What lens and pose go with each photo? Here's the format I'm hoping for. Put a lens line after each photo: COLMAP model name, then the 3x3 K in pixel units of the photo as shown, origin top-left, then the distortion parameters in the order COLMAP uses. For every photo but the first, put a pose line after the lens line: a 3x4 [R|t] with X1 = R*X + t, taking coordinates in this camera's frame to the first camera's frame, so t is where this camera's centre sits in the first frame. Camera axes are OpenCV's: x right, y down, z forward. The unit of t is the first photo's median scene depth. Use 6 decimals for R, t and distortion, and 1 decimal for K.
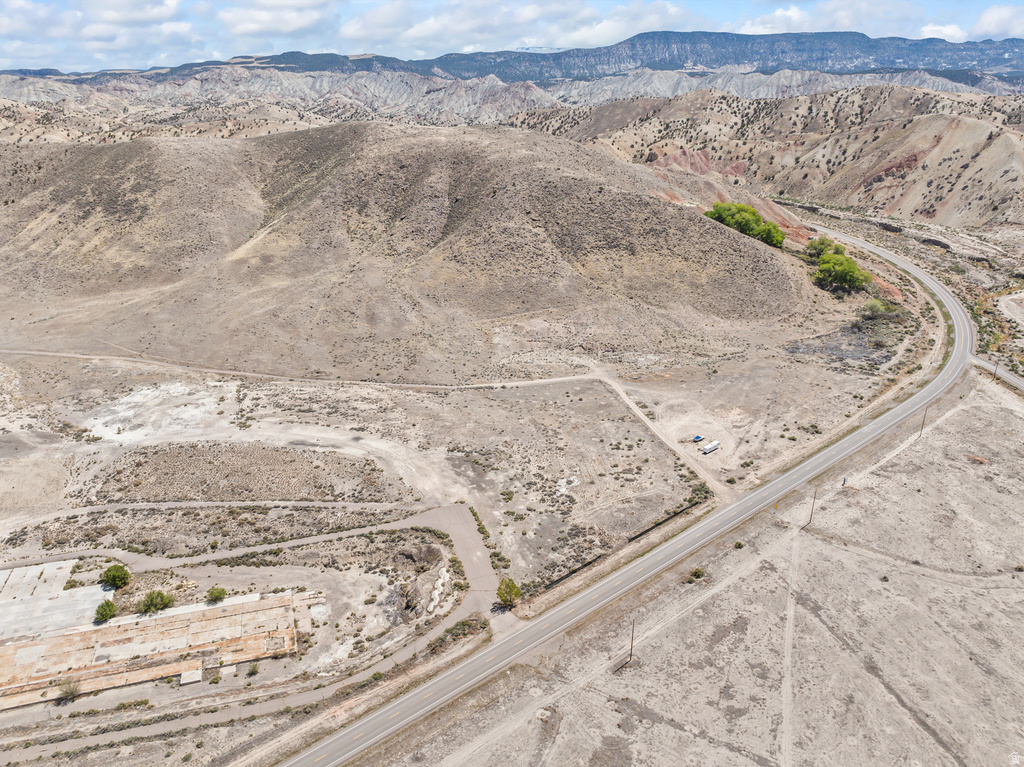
lens RADIAL K [[721.1, 0, 513.4], [0, 721.1, 374.6], [0, 0, 1]] dist [-0.051225, 0.022574]
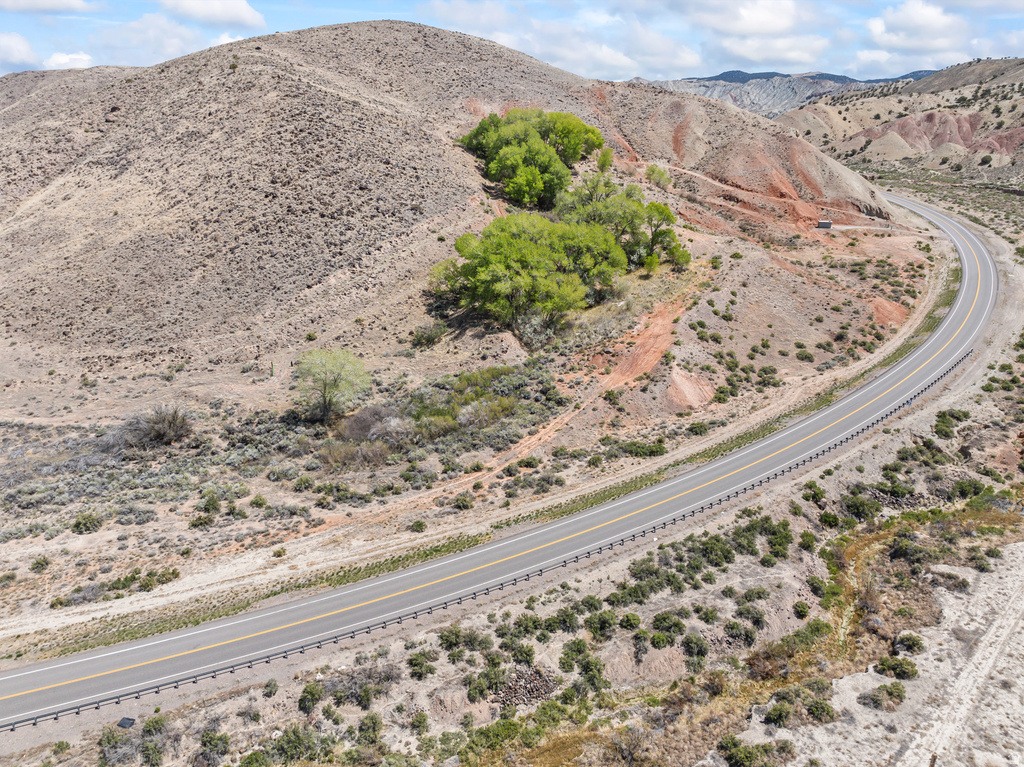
lens RADIAL K [[721.1, 0, 514.2], [0, 721.1, 375.5], [0, 0, 1]] dist [-0.051225, 0.022574]
pose [[0.810612, 0.193844, -0.552569, 0.725559], [-0.216090, 0.976043, 0.025401, -0.120786], [0.544255, 0.098814, 0.833080, 0.847568]]
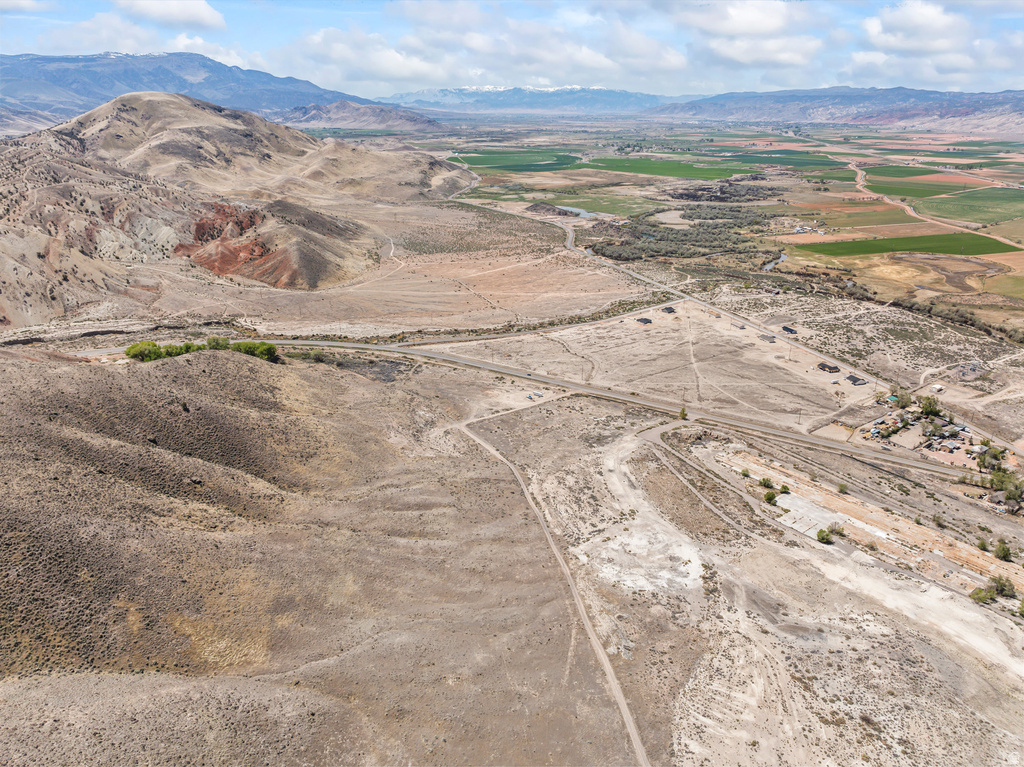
lens RADIAL K [[721.1, 0, 520.8], [0, 721.1, 378.2], [0, 0, 1]] dist [-0.051225, 0.022574]
pose [[-0.364032, -0.330231, 0.870878, -1.036142], [0.342883, 0.821850, 0.454966, -0.619709], [-0.865975, 0.464232, -0.185949, 0.963824]]
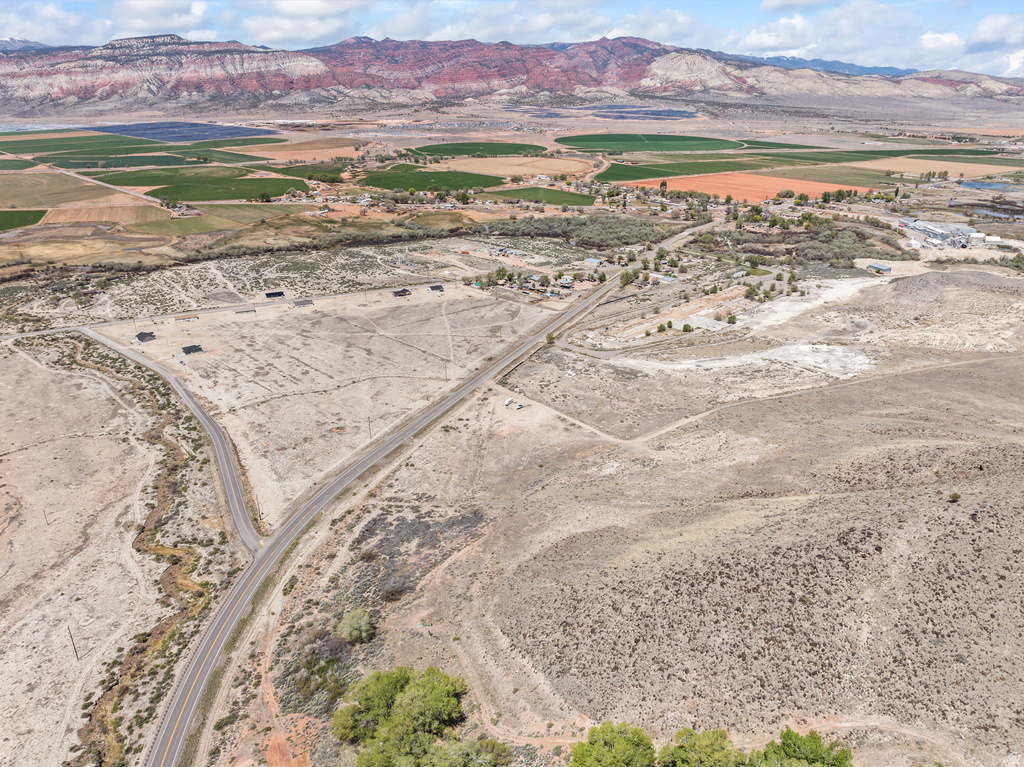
lens RADIAL K [[721.1, 0, 515.3], [0, 721.1, 379.2], [0, 0, 1]] dist [-0.051225, 0.022574]
pose [[-0.888876, 0.177157, -0.422510, 0.617249], [-0.165913, 0.735147, 0.657292, -0.645977], [0.427051, 0.654351, -0.624062, 1.319484]]
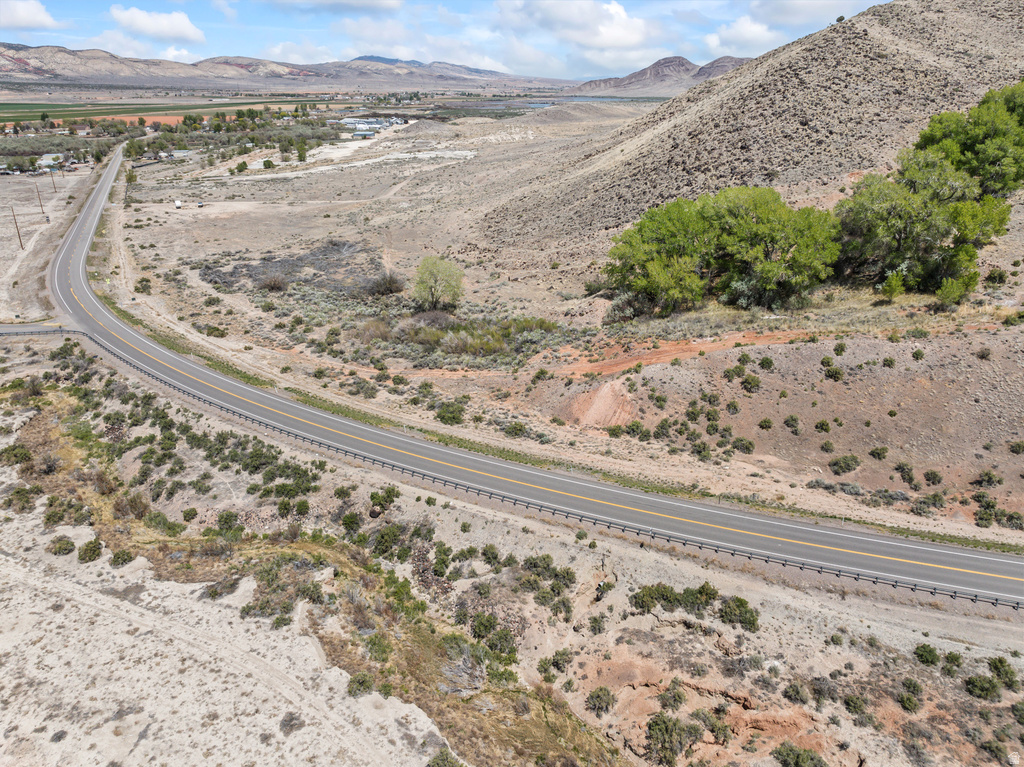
lens RADIAL K [[721.1, 0, 518.9], [0, 721.1, 378.9], [0, 0, 1]] dist [-0.051225, 0.022574]
pose [[-0.211038, 0.375272, -0.902571, 0.837131], [-0.360198, 0.828532, 0.428710, -0.219528], [0.908692, 0.415578, -0.039680, 1.100966]]
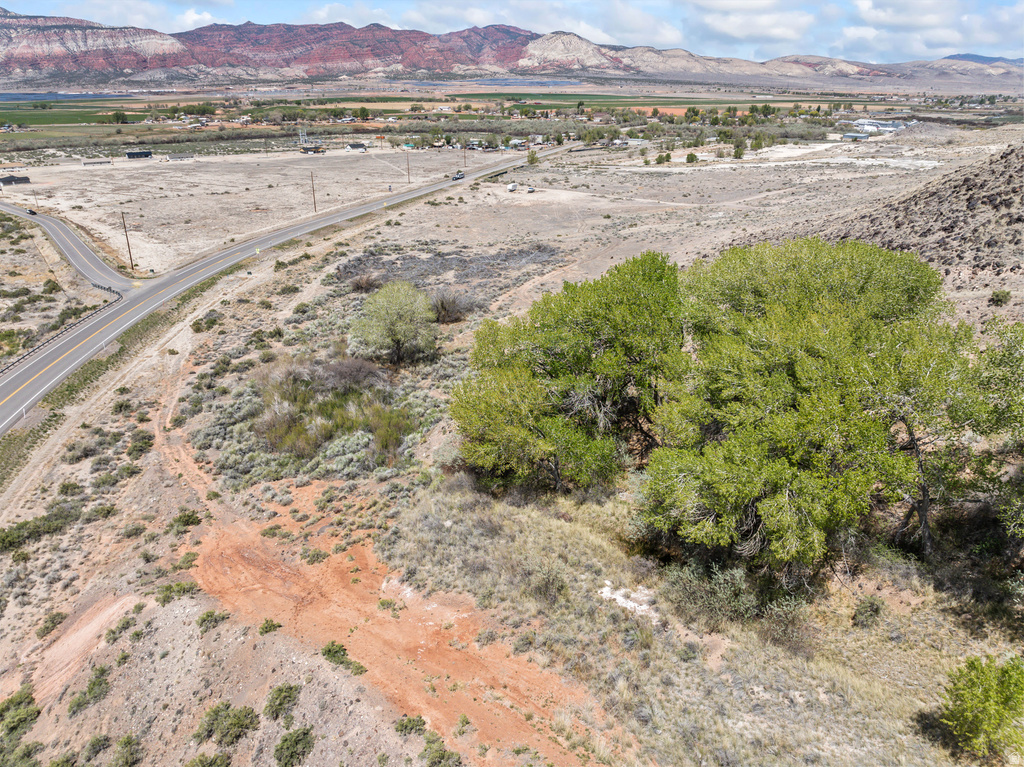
lens RADIAL K [[721.1, 0, 516.7], [0, 721.1, 382.3], [0, 0, 1]] dist [-0.051225, 0.022574]
pose [[-0.799302, 0.235000, -0.553075, 0.624309], [-0.218394, 0.743834, 0.631676, -0.237515], [0.559840, 0.625688, -0.543226, 1.192795]]
